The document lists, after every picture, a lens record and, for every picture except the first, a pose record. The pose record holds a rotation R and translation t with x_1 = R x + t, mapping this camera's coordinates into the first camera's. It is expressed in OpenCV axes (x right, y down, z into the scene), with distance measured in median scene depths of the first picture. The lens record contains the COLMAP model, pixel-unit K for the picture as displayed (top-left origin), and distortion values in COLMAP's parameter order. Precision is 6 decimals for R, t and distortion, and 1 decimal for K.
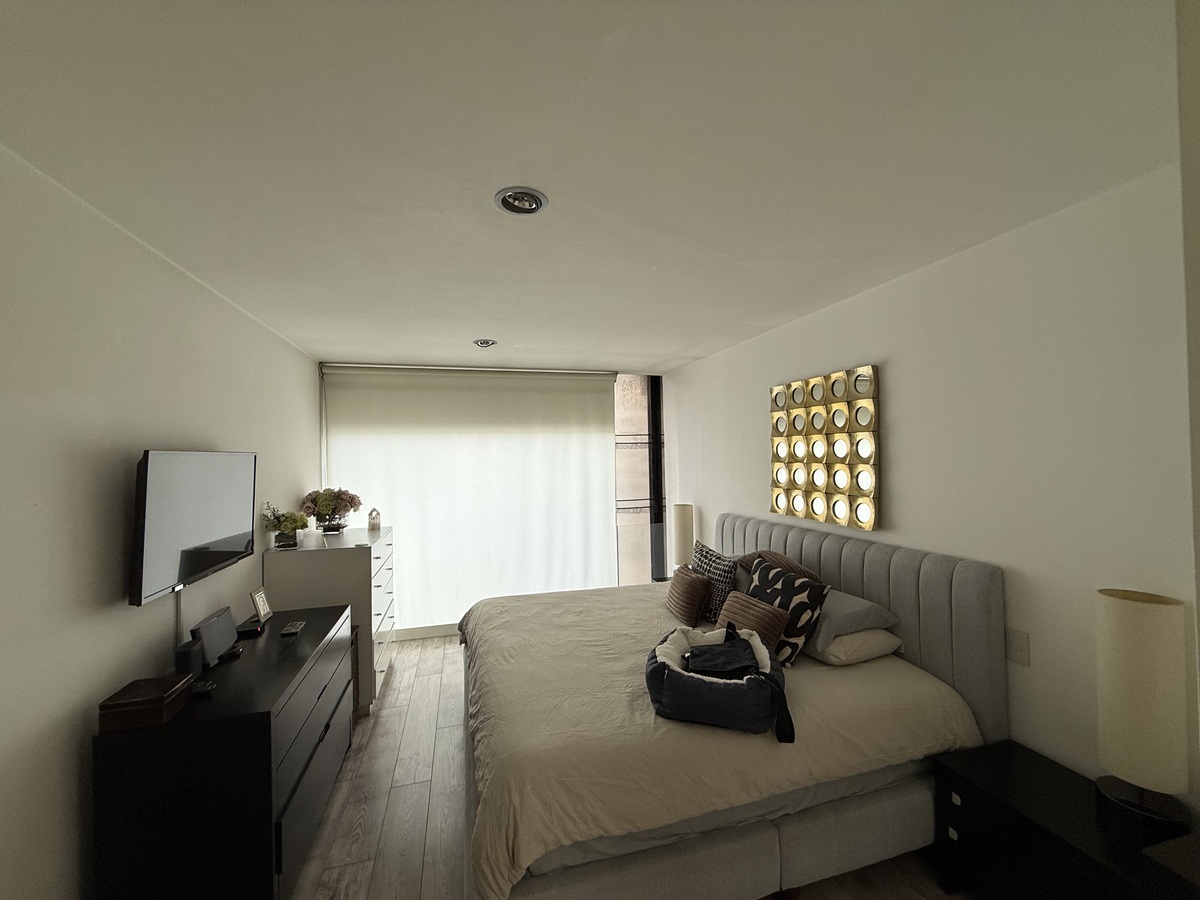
lens RADIAL K [[476.8, 0, 598.1], [0, 476.8, 449.8], [0, 0, 1]] dist [0.002009, -0.000719]
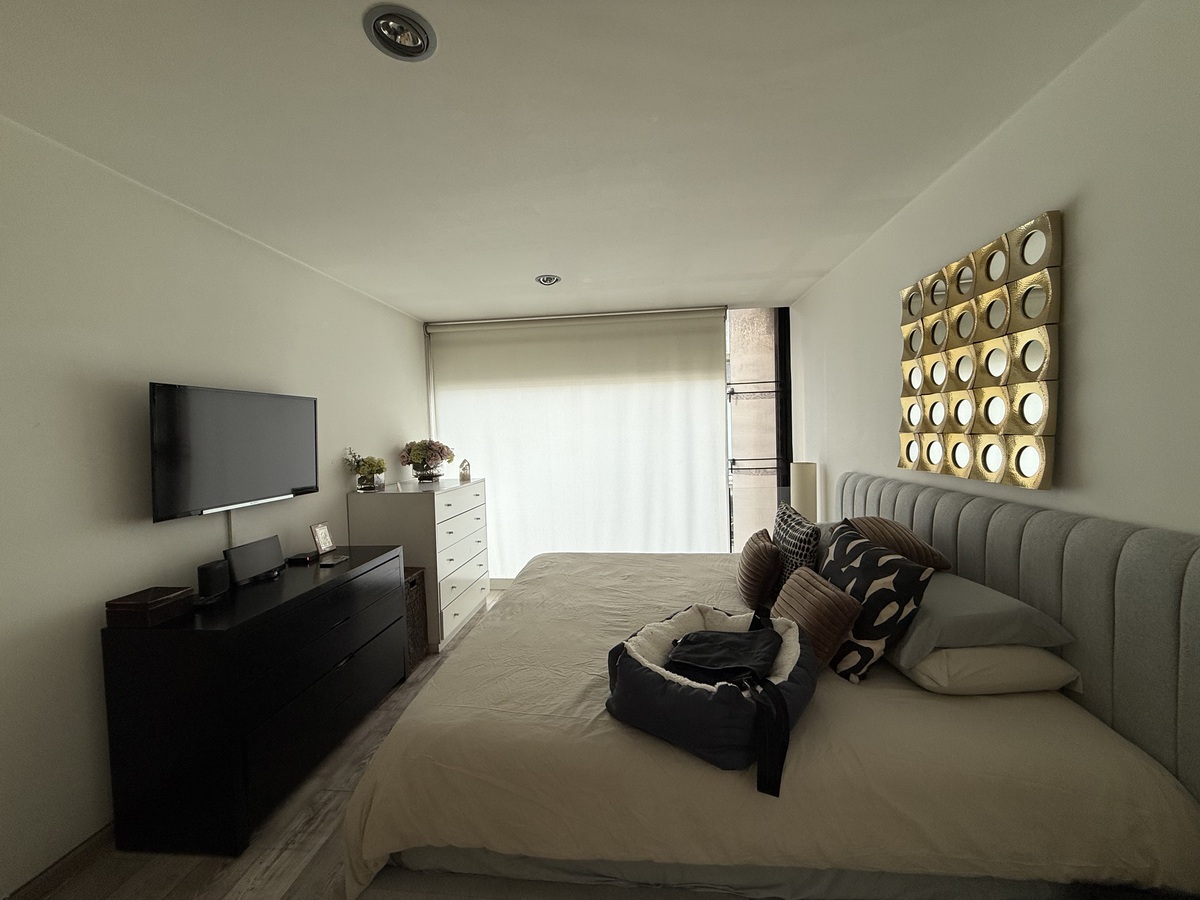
lens RADIAL K [[476.8, 0, 600.5], [0, 476.8, 449.8], [0, 0, 1]] dist [0.002009, -0.000719]
pose [[0.930364, 0.003302, -0.366622, 0.252412], [0.018735, 0.998225, 0.056533, 0.068214], [0.366158, -0.059465, 0.928651, 0.211984]]
